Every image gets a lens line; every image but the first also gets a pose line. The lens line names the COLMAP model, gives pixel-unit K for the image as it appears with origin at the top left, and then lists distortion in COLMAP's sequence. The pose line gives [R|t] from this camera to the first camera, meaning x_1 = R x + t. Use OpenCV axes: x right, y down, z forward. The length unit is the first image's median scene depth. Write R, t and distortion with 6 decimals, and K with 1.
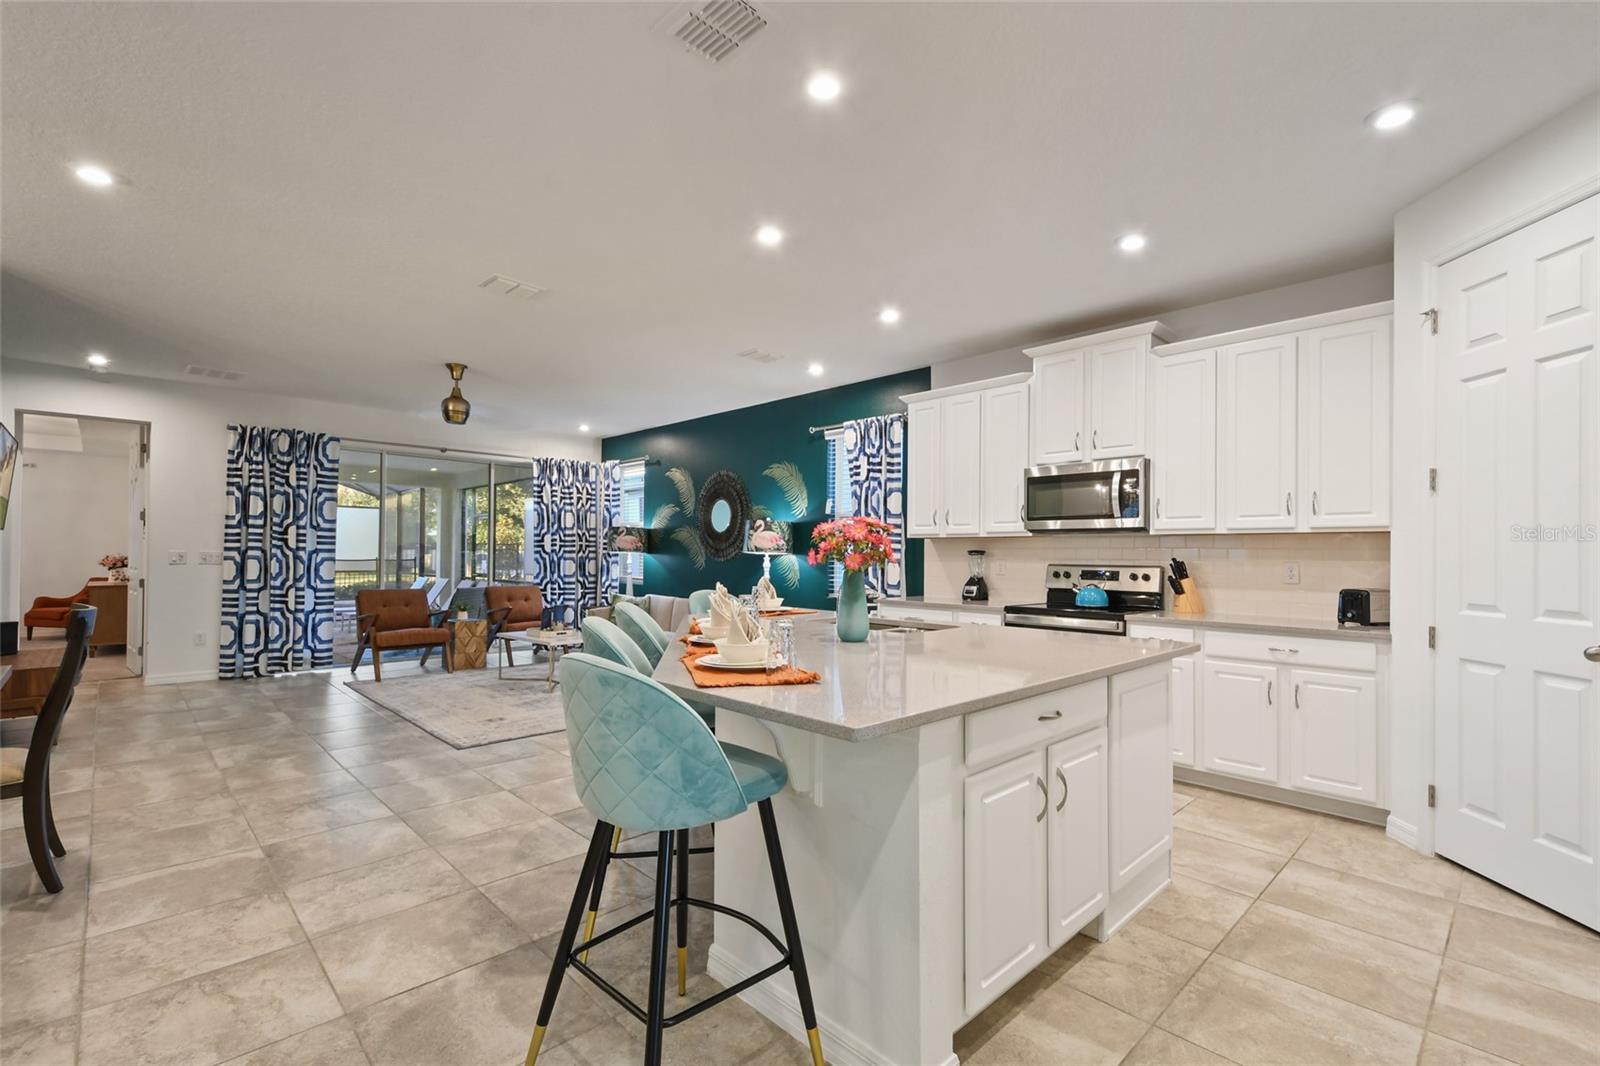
lens RADIAL K [[706.8, 0, 823.0], [0, 706.8, 559.1], [0, 0, 1]] dist [-0.002323, -0.000263]
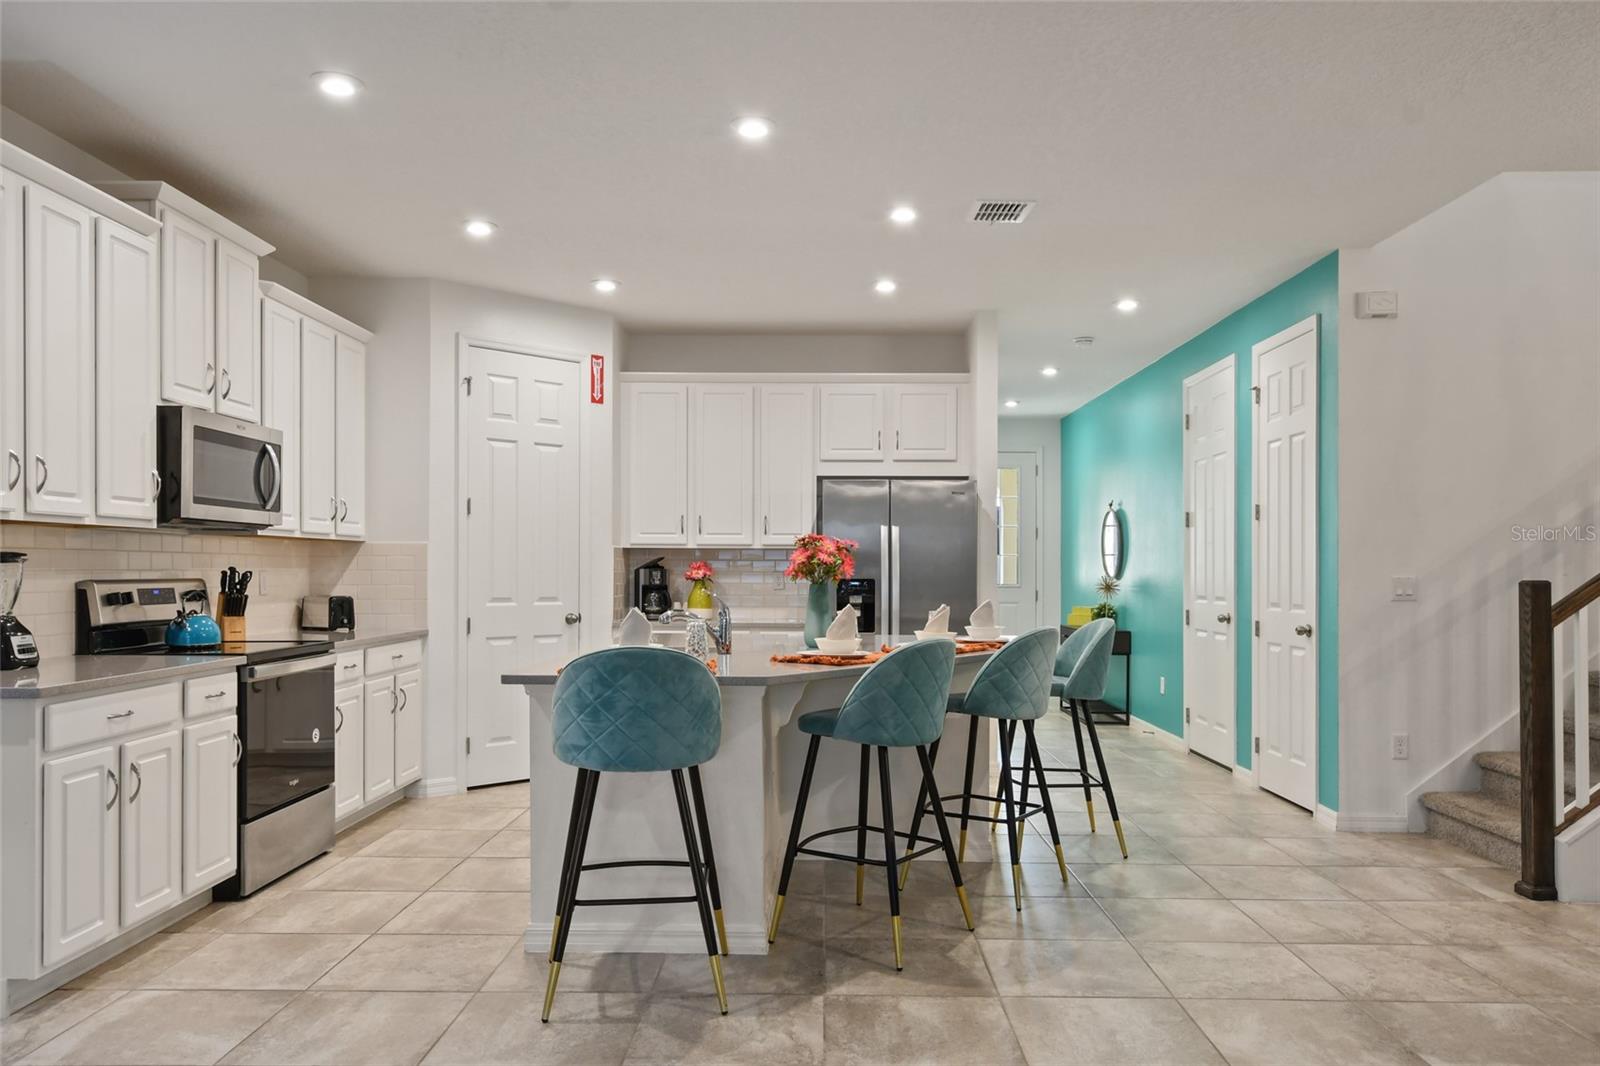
lens RADIAL K [[1132.7, 0, 810.4], [0, 1132.7, 570.6], [0, 0, 1]] dist [0.000311, -0.004952]
pose [[-0.692197, -0.011786, 0.721612, -0.600563], [-0.004067, 0.999914, 0.012430, -0.011062], [-0.721697, 0.005670, -0.692186, 1.101042]]
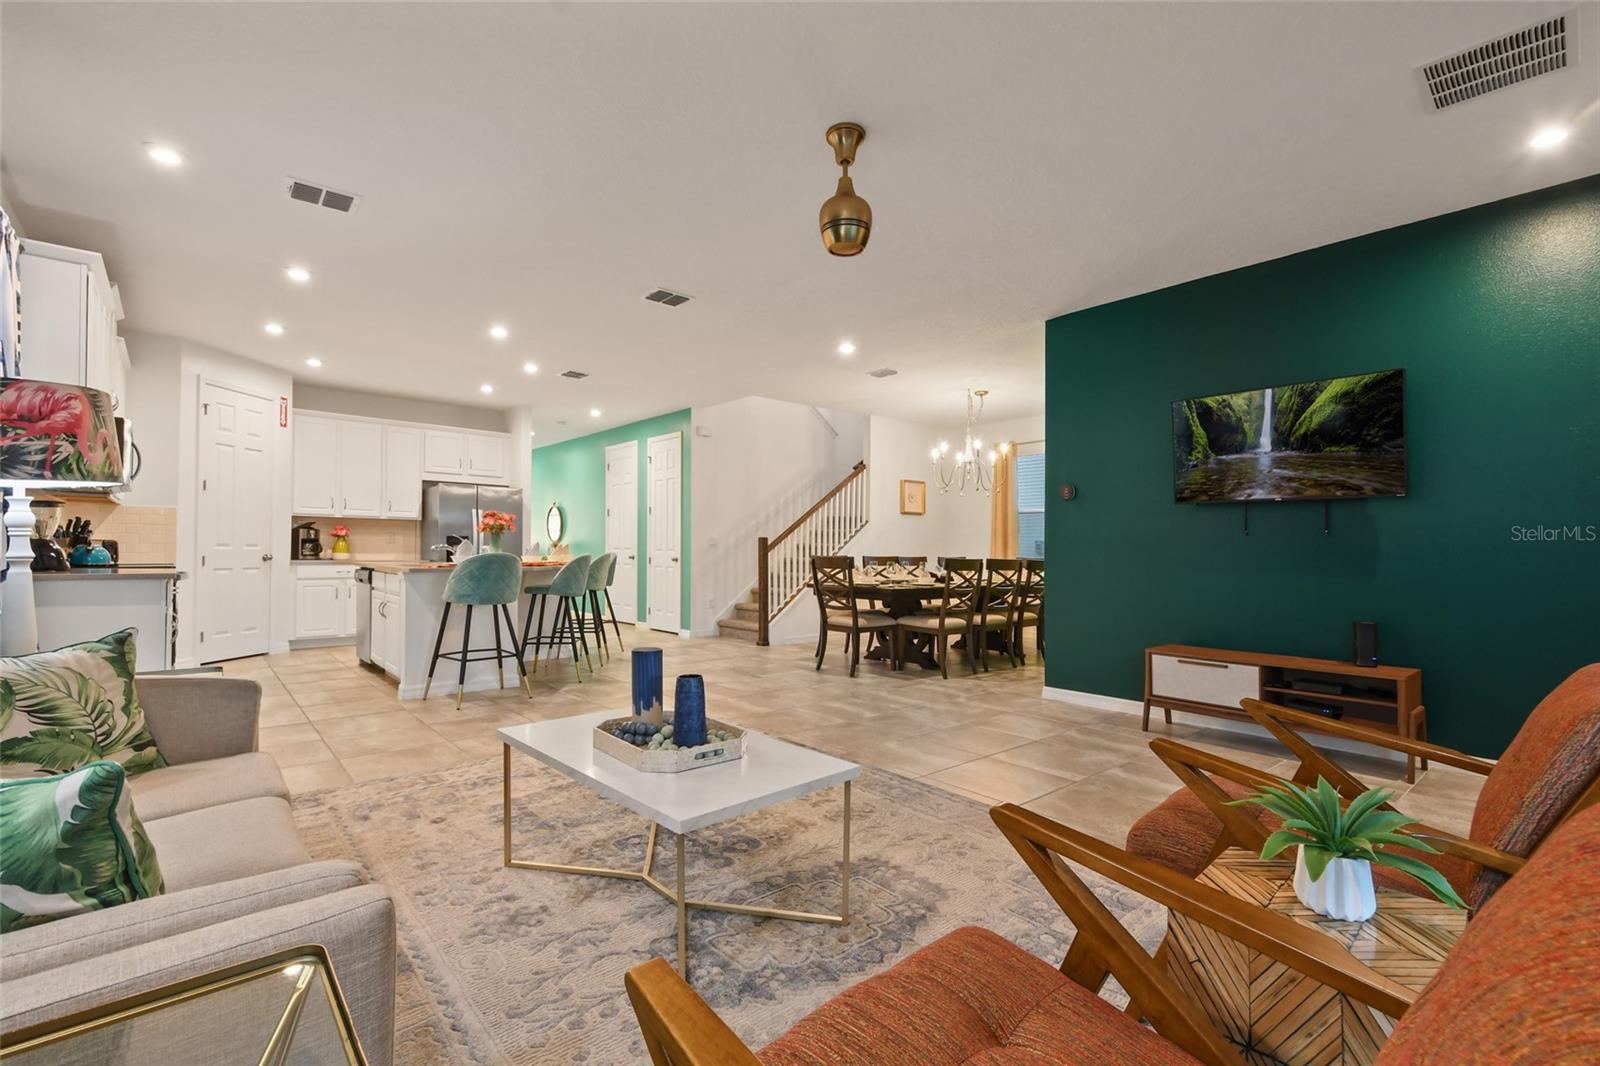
lens RADIAL K [[706.8, 0, 810.8], [0, 706.8, 535.5], [0, 0, 1]] dist [-0.002323, -0.000263]
pose [[-0.997285, -0.017443, 0.071537, -0.580503], [-0.018463, 0.999737, -0.013626, 0.017846], [-0.071281, -0.014910, -0.997345, 1.616639]]
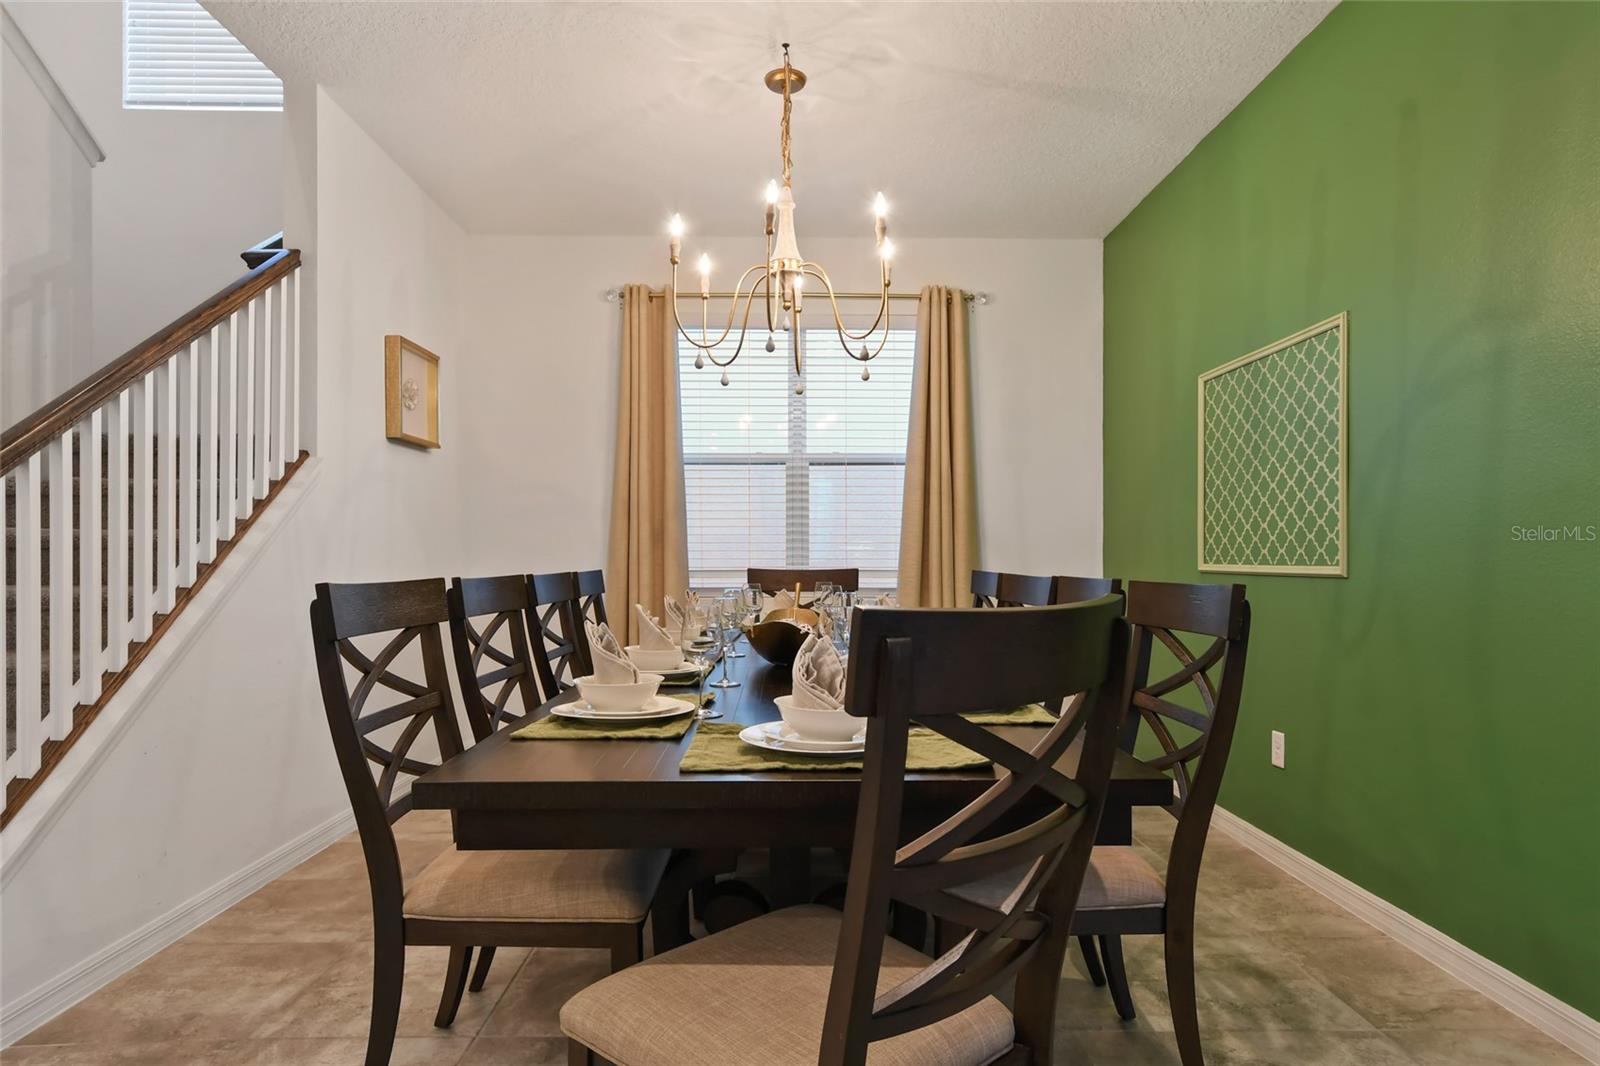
lens RADIAL K [[899.6, 0, 807.4], [0, 899.6, 567.1], [0, 0, 1]] dist [0.005438, 0.001773]
pose [[-0.695115, -0.001554, -0.718897, -0.392363], [-0.006489, 0.999970, 0.004113, 0.032983], [0.718870, 0.007524, -0.695104, 0.664420]]
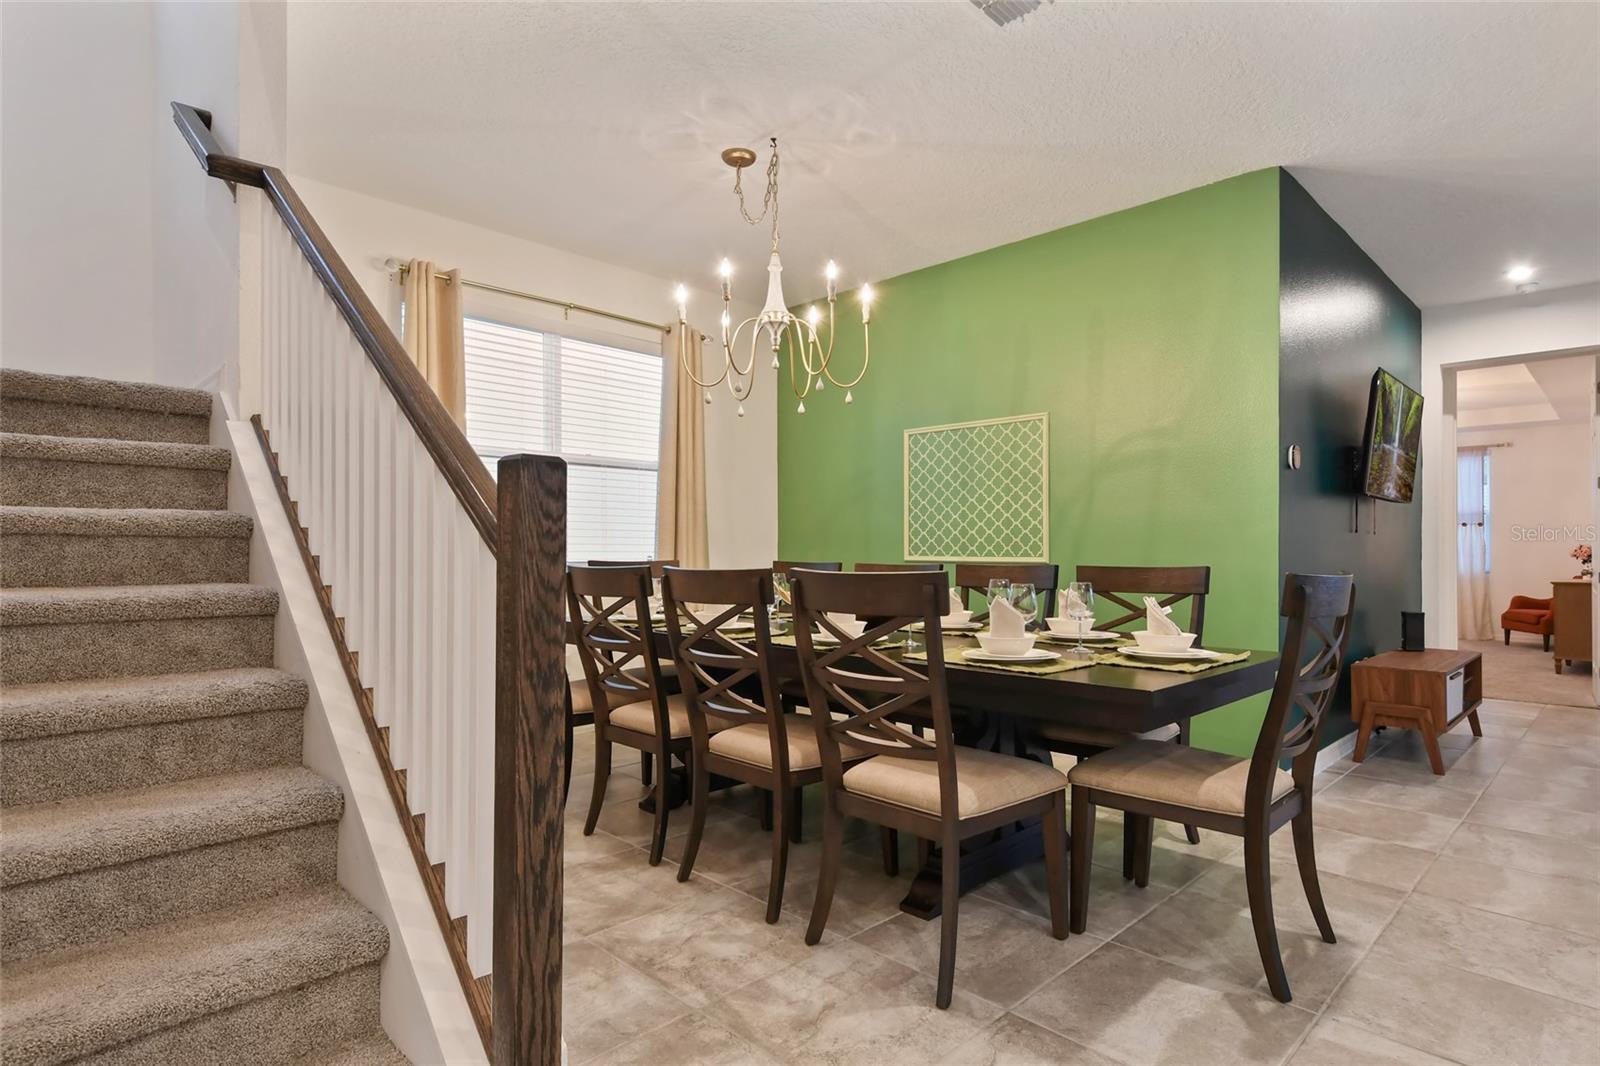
lens RADIAL K [[822.5, 0, 799.0], [0, 822.5, 555.8], [0, 0, 1]] dist [0.013512, -0.000200]
pose [[-0.018812, -0.004393, -0.999813, -0.184998], [-0.006187, 0.999972, -0.004277, 0.035719], [0.999804, 0.006106, -0.018838, 0.352193]]
